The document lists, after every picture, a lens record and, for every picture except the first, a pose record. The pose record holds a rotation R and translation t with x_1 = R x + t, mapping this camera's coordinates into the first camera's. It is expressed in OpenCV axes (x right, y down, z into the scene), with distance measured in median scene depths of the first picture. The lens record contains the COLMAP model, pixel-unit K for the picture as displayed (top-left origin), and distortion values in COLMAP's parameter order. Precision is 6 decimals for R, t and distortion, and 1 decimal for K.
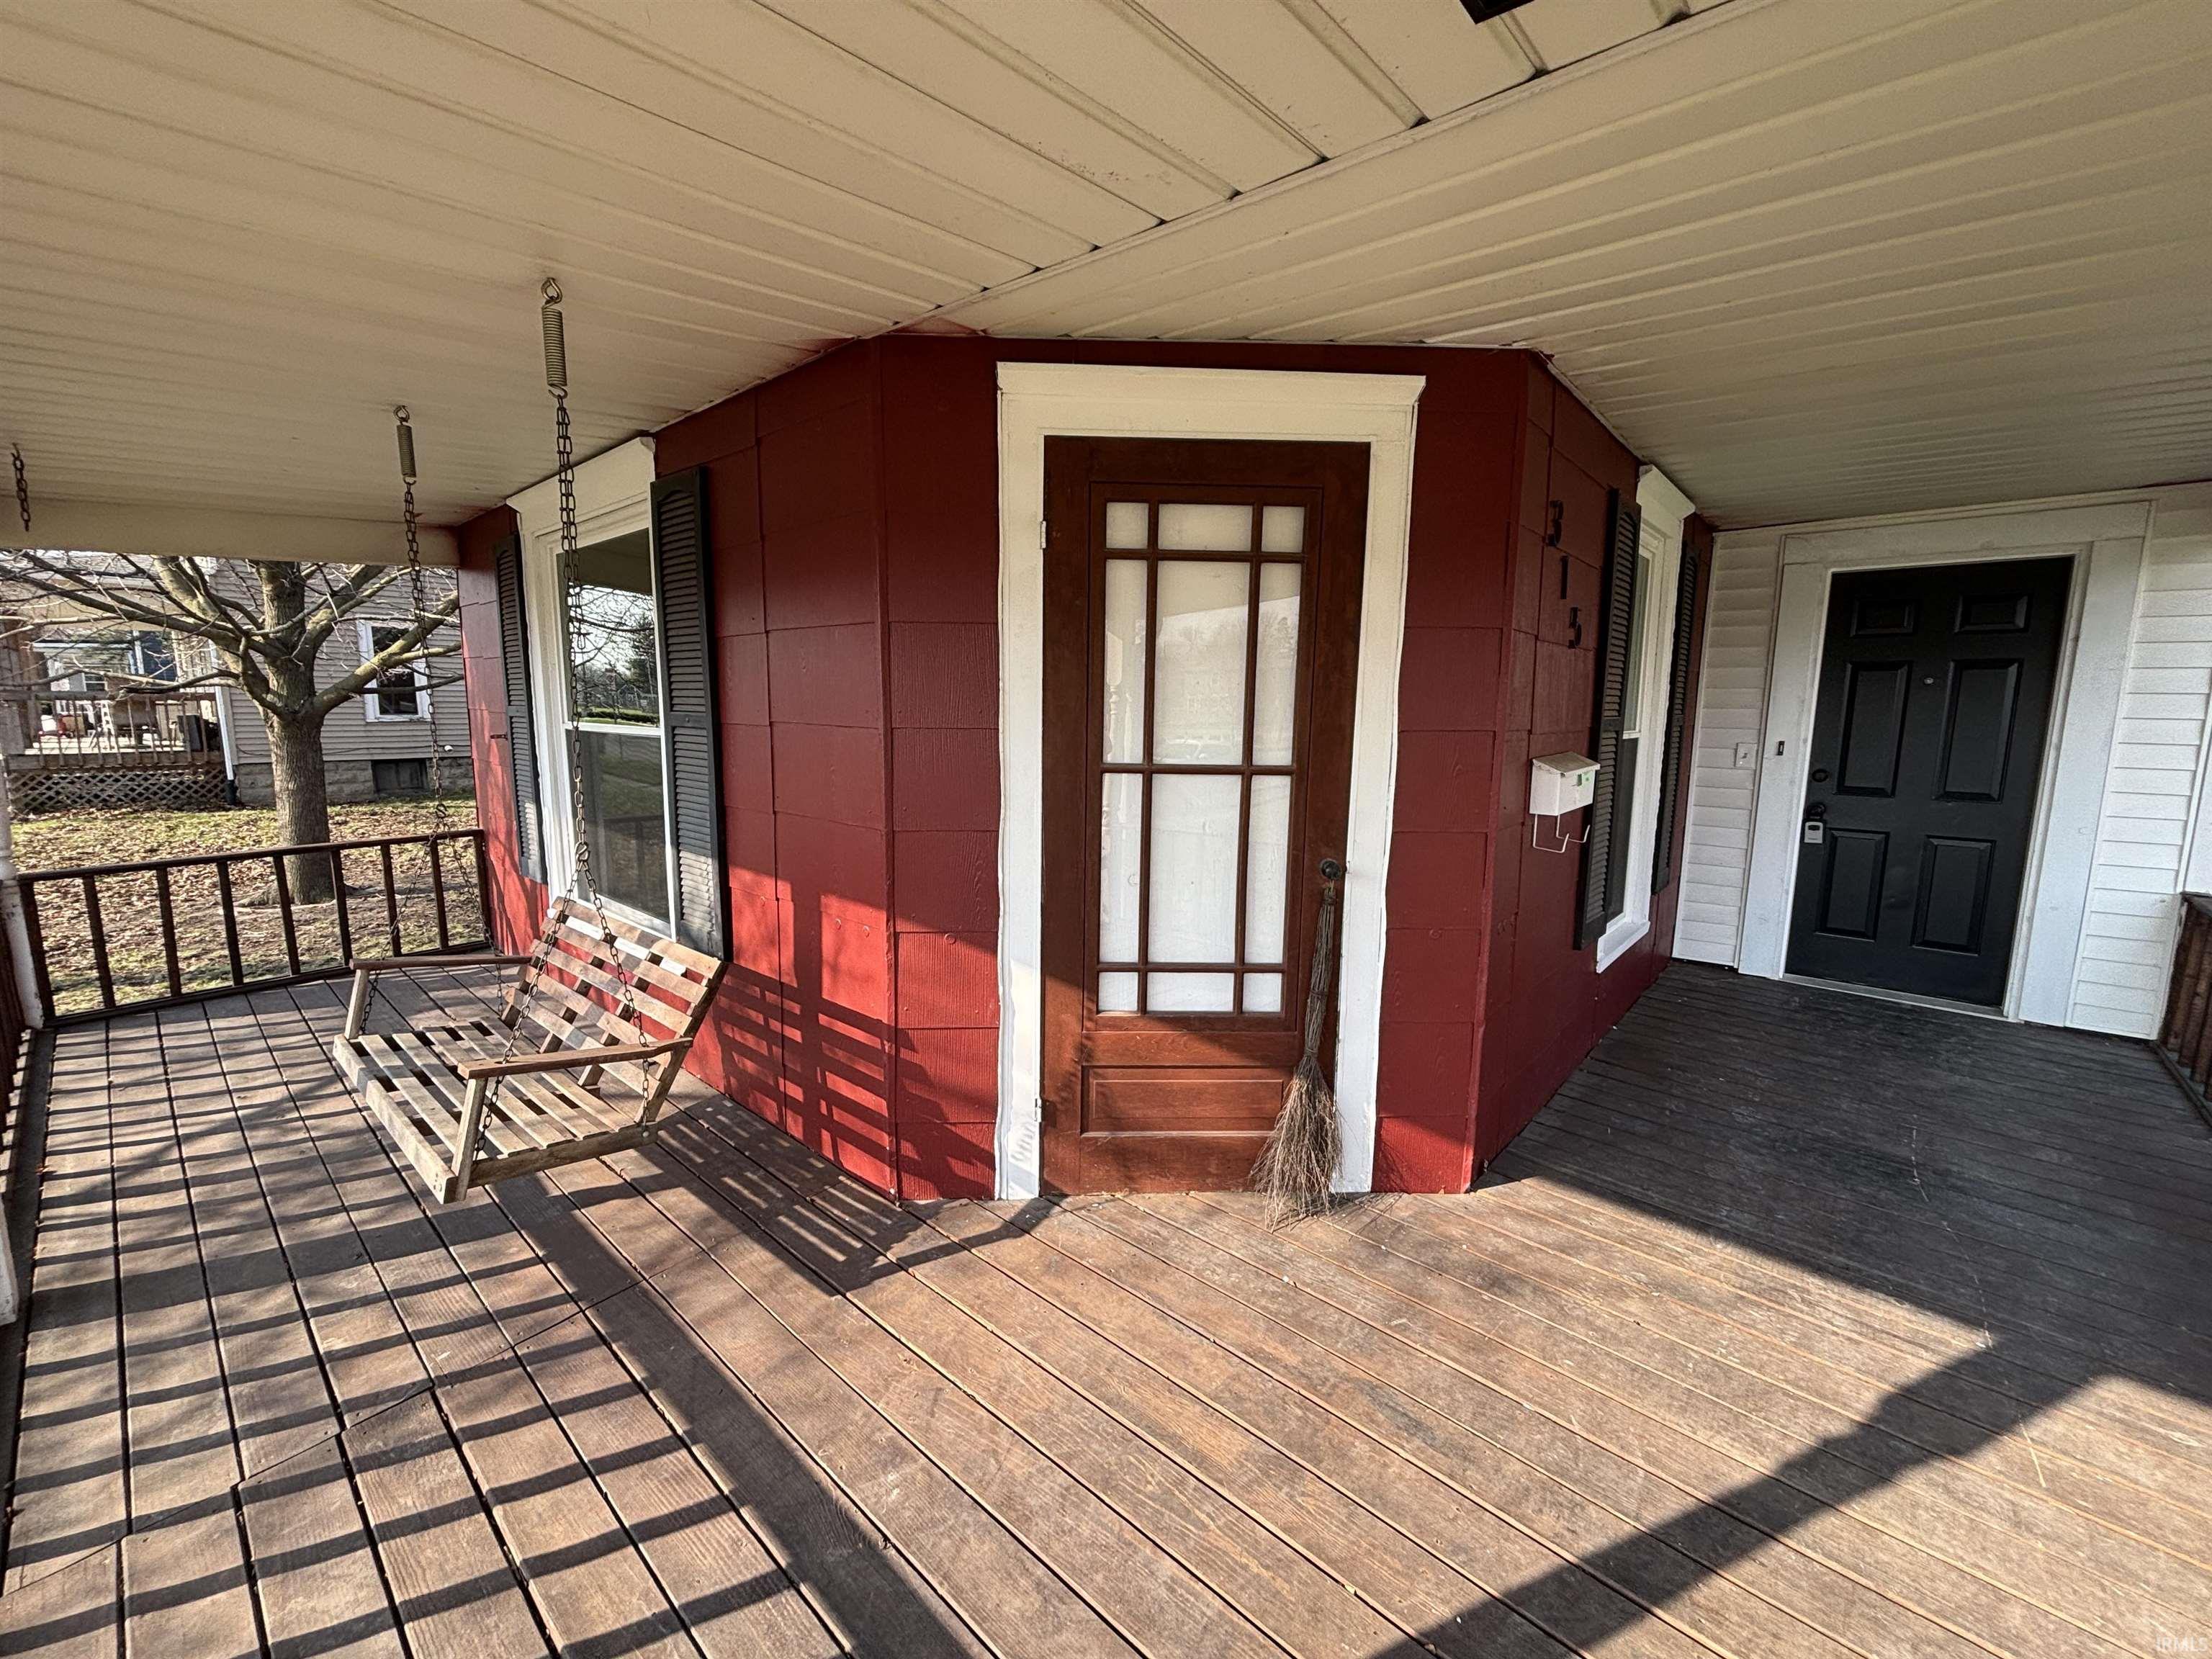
lens RADIAL K [[898.0, 0, 1090.0], [0, 898.0, 831.9], [0, 0, 1]] dist [0.000868, 0.000321]
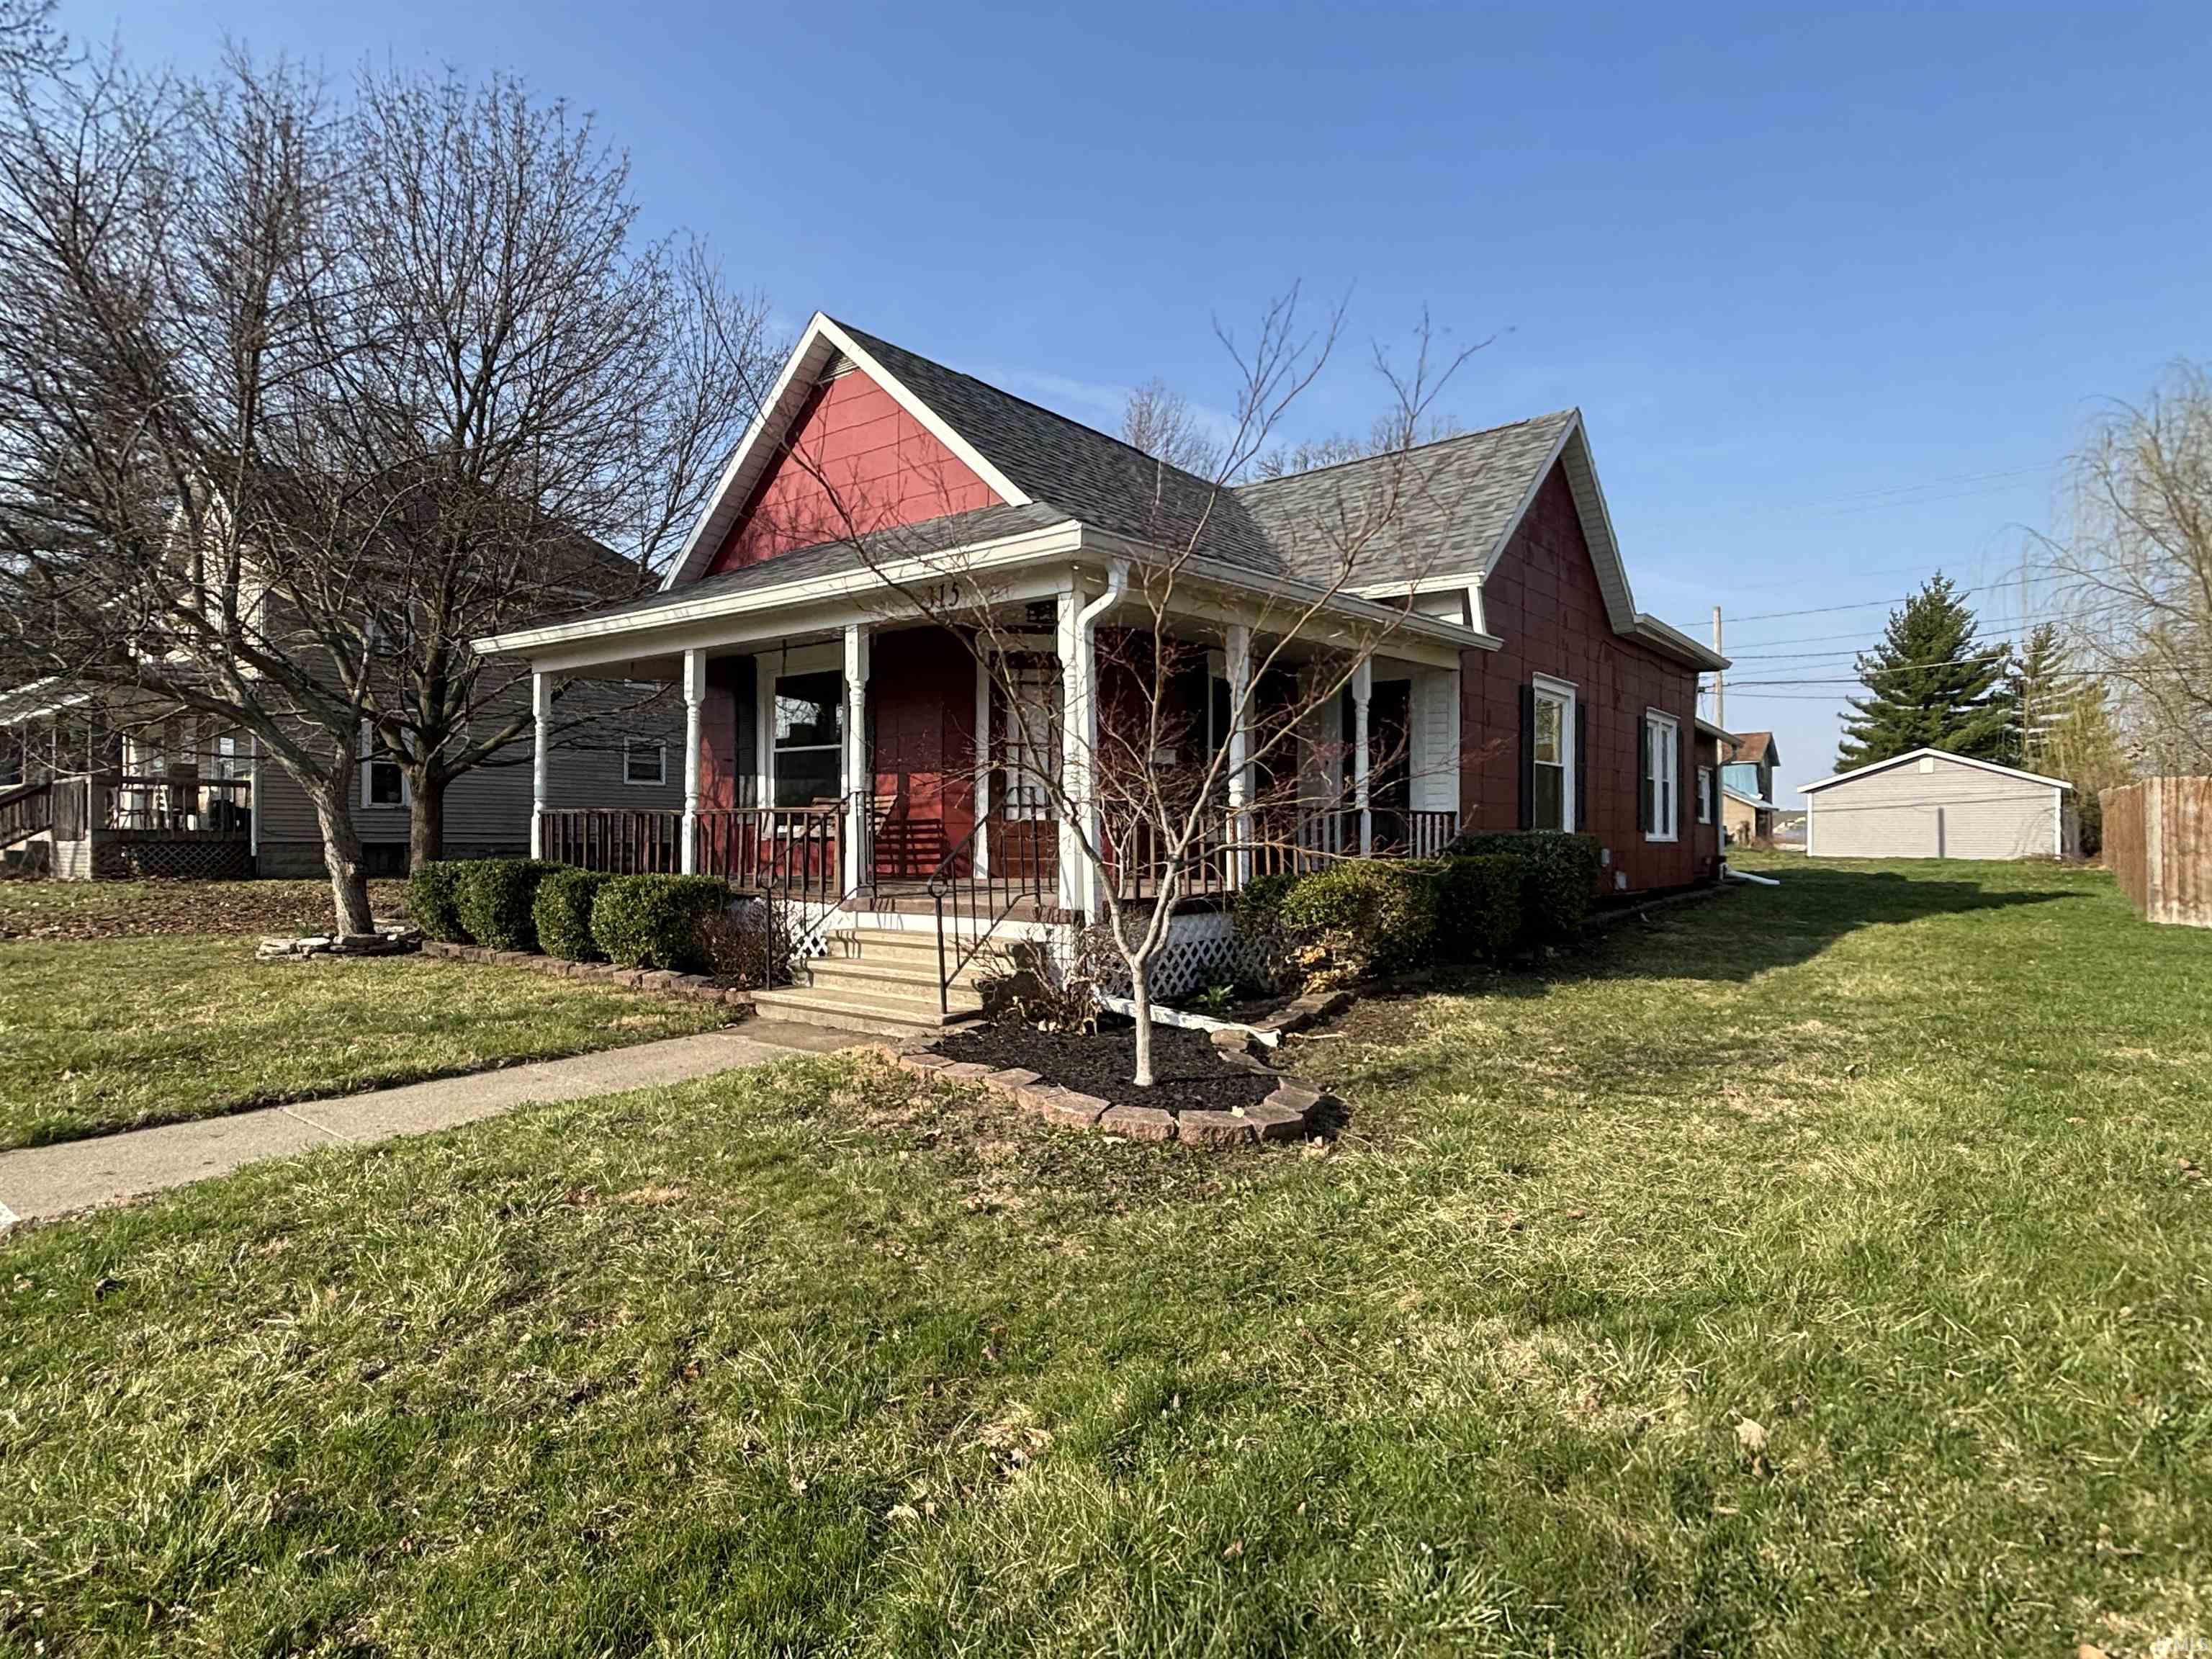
lens RADIAL K [[1161.5, 0, 1106.0], [0, 1161.5, 829.5], [0, 0, 1]] dist [0.001310, -0.000056]
pose [[0.997478, -0.008498, 0.070465, 0.069519], [0.018752, 0.989081, -0.146172, 0.848313], [-0.068454, 0.147125, 0.986746, -3.121182]]
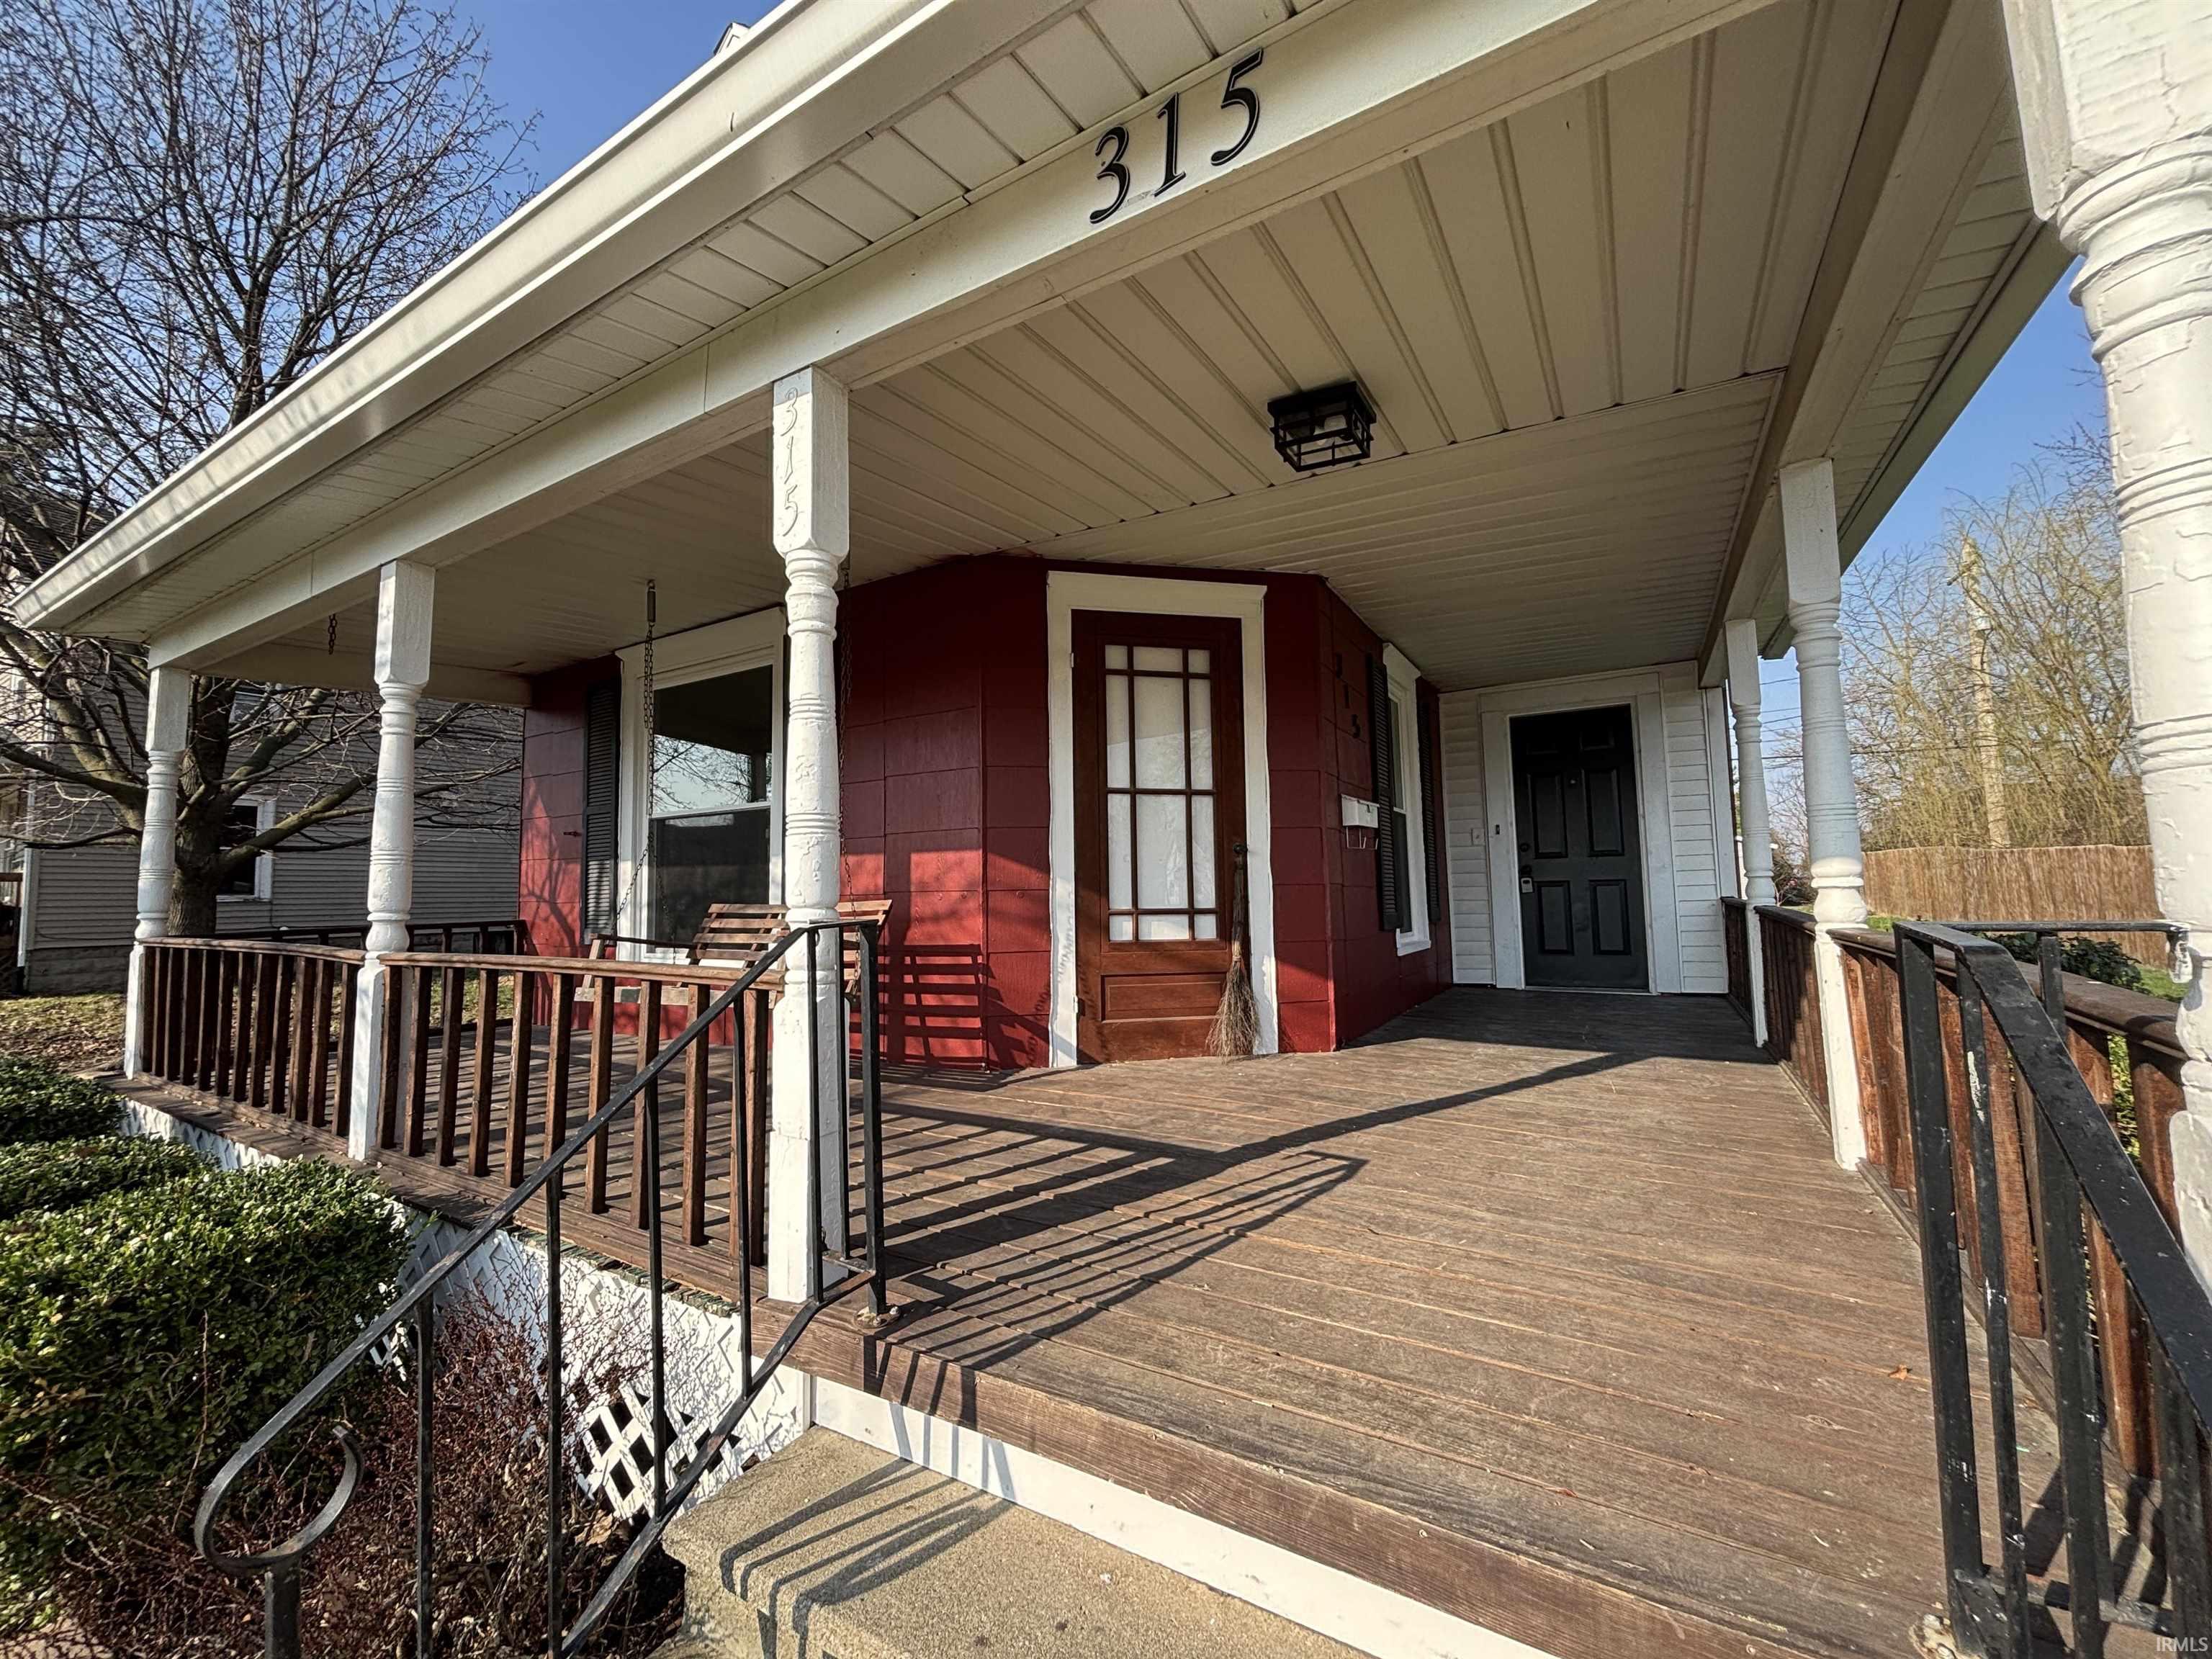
lens RADIAL K [[899.7, 0, 1106.0], [0, 899.7, 829.5], [0, 0, 1]] dist [0.000689, 0.000486]
pose [[0.980897, -0.016849, 0.193796, -0.307555], [0.058040, 0.976214, -0.208895, 0.341831], [-0.185667, 0.216152, 0.958544, -0.597794]]
